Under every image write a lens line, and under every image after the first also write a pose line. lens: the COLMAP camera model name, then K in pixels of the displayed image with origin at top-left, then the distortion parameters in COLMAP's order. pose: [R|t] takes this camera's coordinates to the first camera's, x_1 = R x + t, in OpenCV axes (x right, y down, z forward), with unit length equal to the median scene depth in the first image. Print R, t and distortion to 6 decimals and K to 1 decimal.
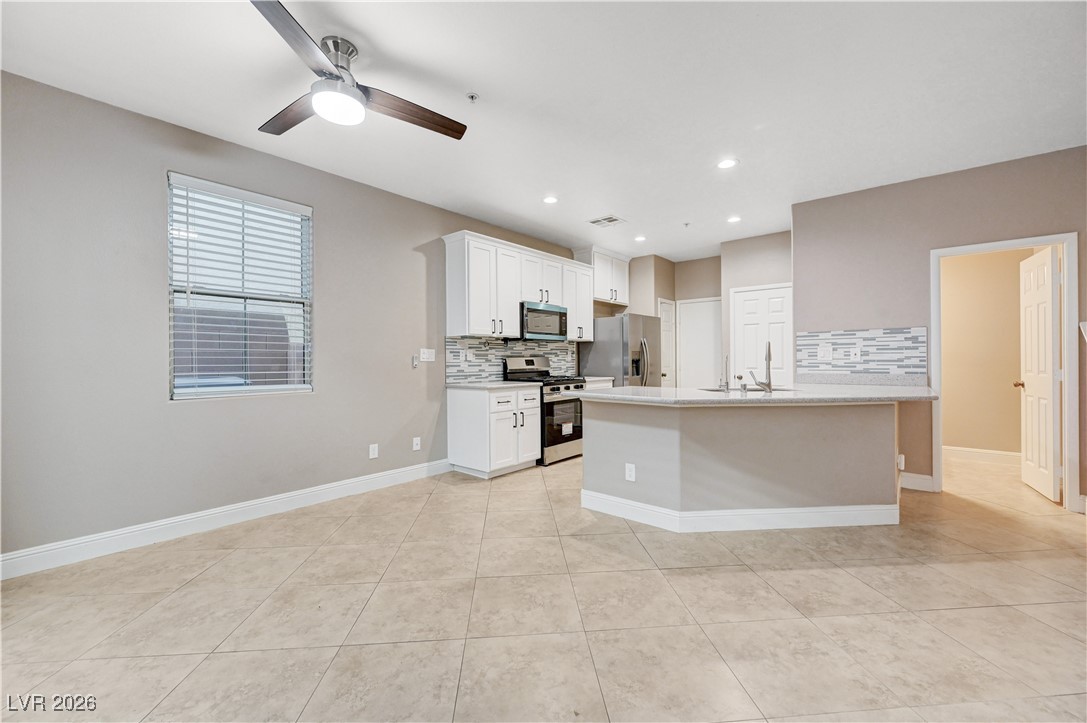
lens RADIAL K [[431.7, 0, 551.4], [0, 431.7, 361.5], [0, 0, 1]] dist [-0.004582, -0.000264]
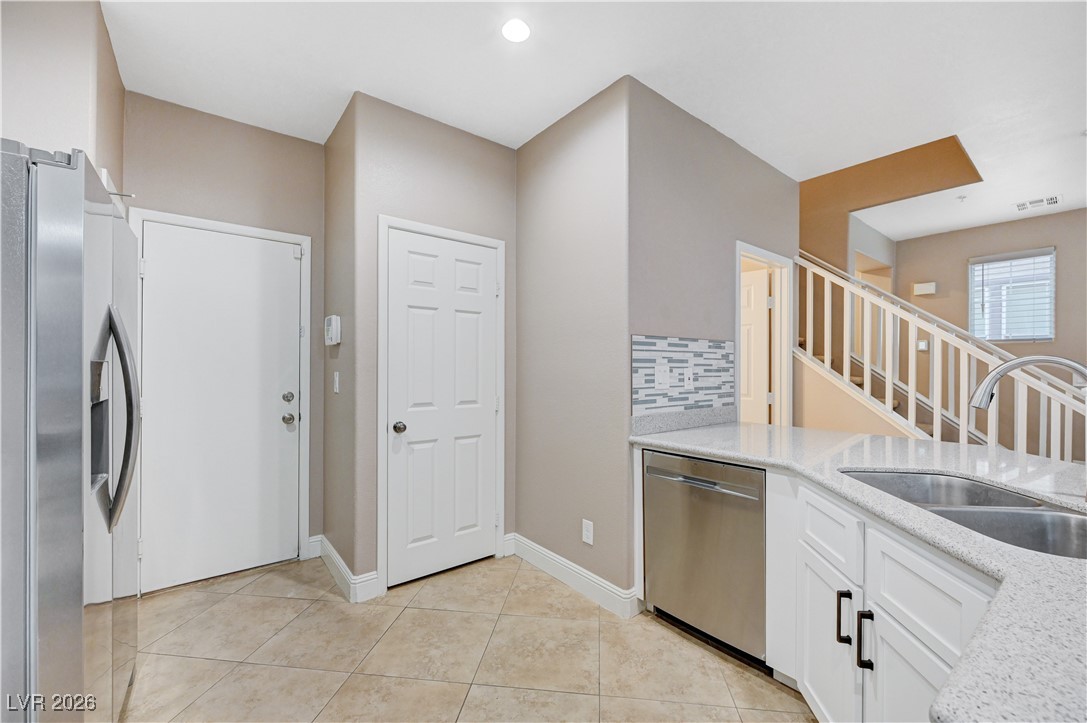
lens RADIAL K [[431.7, 0, 527.7], [0, 431.7, 371.8], [0, 0, 1]] dist [-0.004582, -0.000264]
pose [[0.229128, 0.000887, 0.973396, 0.057803], [0.000478, 0.999999, -0.001024, -0.024921], [-0.973396, 0.000700, 0.229127, 1.057451]]
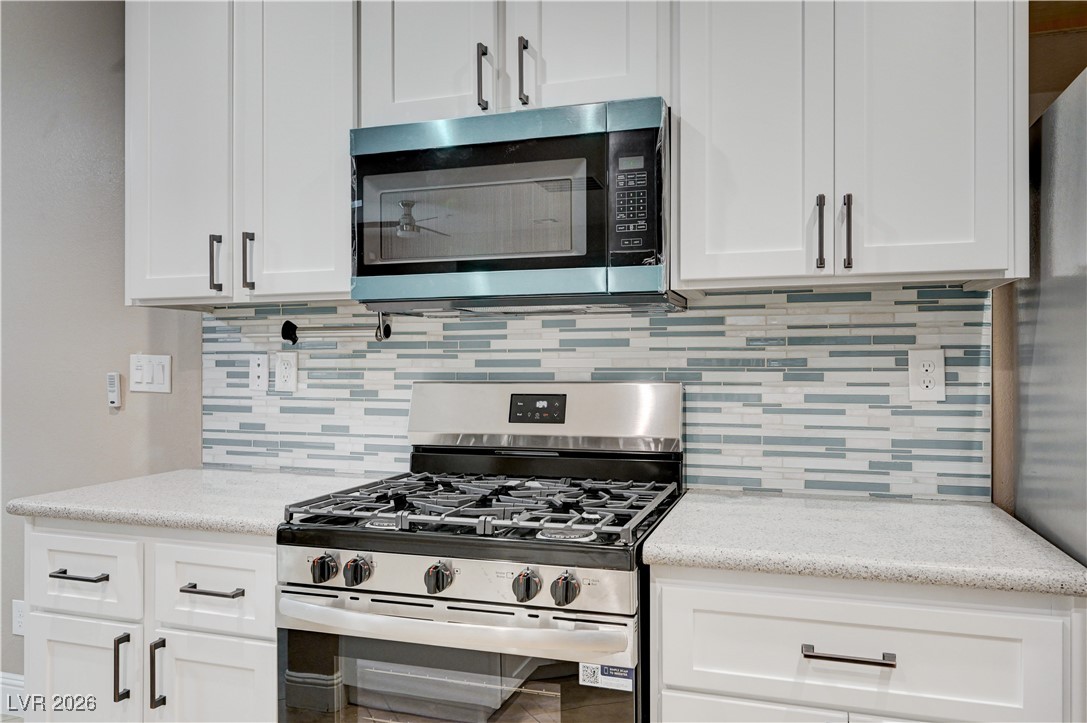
lens RADIAL K [[773.1, 0, 539.6], [0, 773.1, 359.1], [0, 0, 1]] dist [-0.011791, -0.001381]
pose [[0.369978, 0.005313, -0.929025, 0.387993], [-0.002772, 0.999986, 0.004615, -0.030290], [0.929037, 0.000868, 0.369987, 1.099462]]
